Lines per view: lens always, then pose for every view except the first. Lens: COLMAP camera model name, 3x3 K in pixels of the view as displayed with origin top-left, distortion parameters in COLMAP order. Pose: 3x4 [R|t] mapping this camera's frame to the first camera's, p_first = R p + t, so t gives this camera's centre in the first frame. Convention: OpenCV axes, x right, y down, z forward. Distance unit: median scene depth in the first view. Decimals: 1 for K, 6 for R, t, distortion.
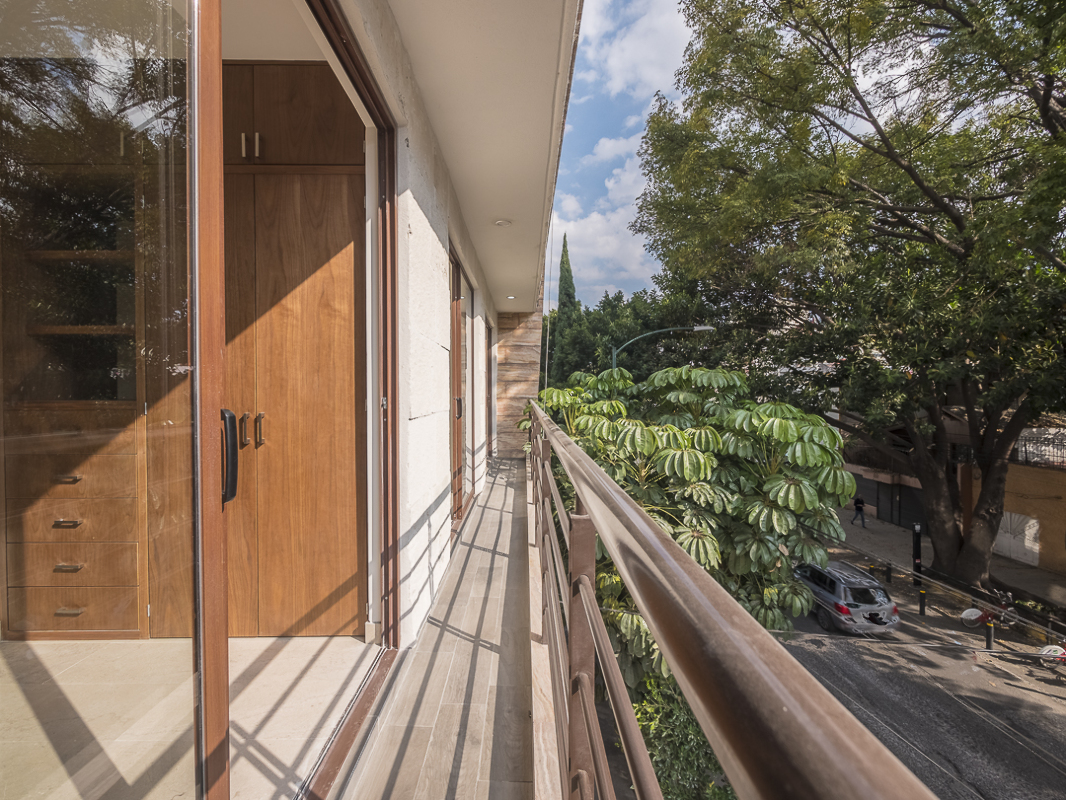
lens RADIAL K [[489.9, 0, 535.6], [0, 489.9, 400.2], [0, 0, 1]] dist [0.001142, -0.000138]
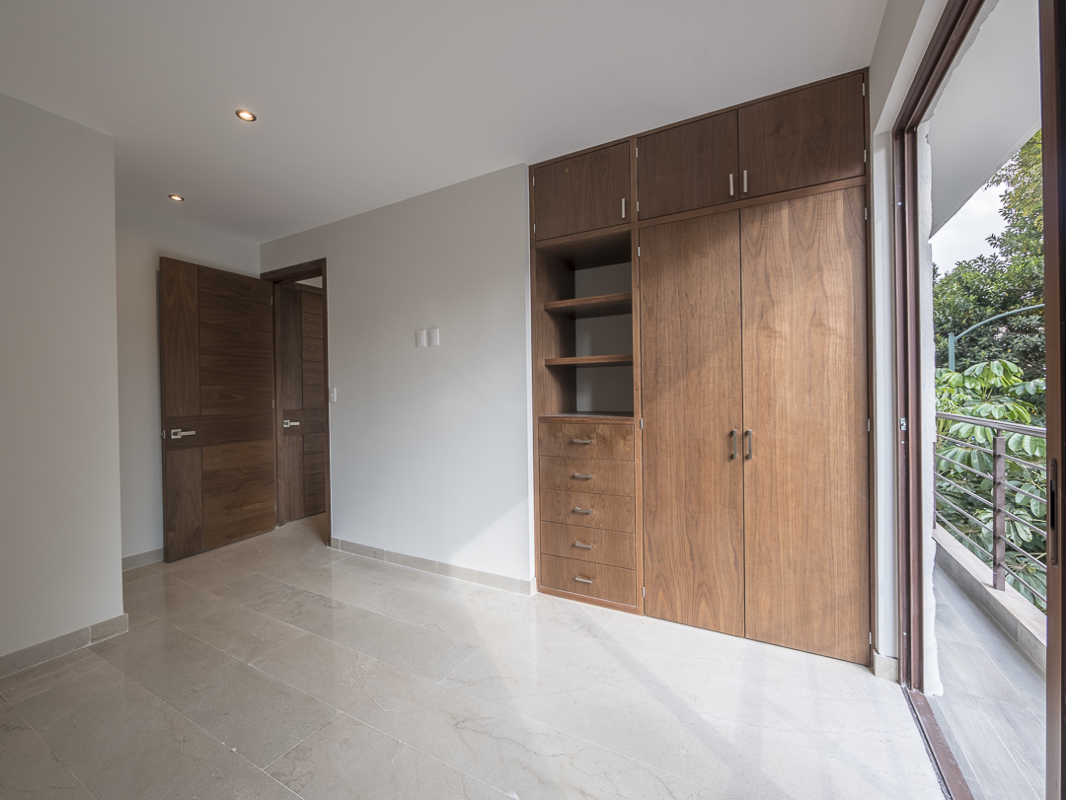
lens RADIAL K [[459.9, 0, 531.4], [0, 459.9, 396.4], [0, 0, 1]] dist [0.003781, 0.000189]
pose [[0.867308, -0.006999, -0.497722, -0.468502], [0.007317, 0.999972, -0.001311, -0.049738], [0.497718, -0.002505, 0.867335, -0.110493]]
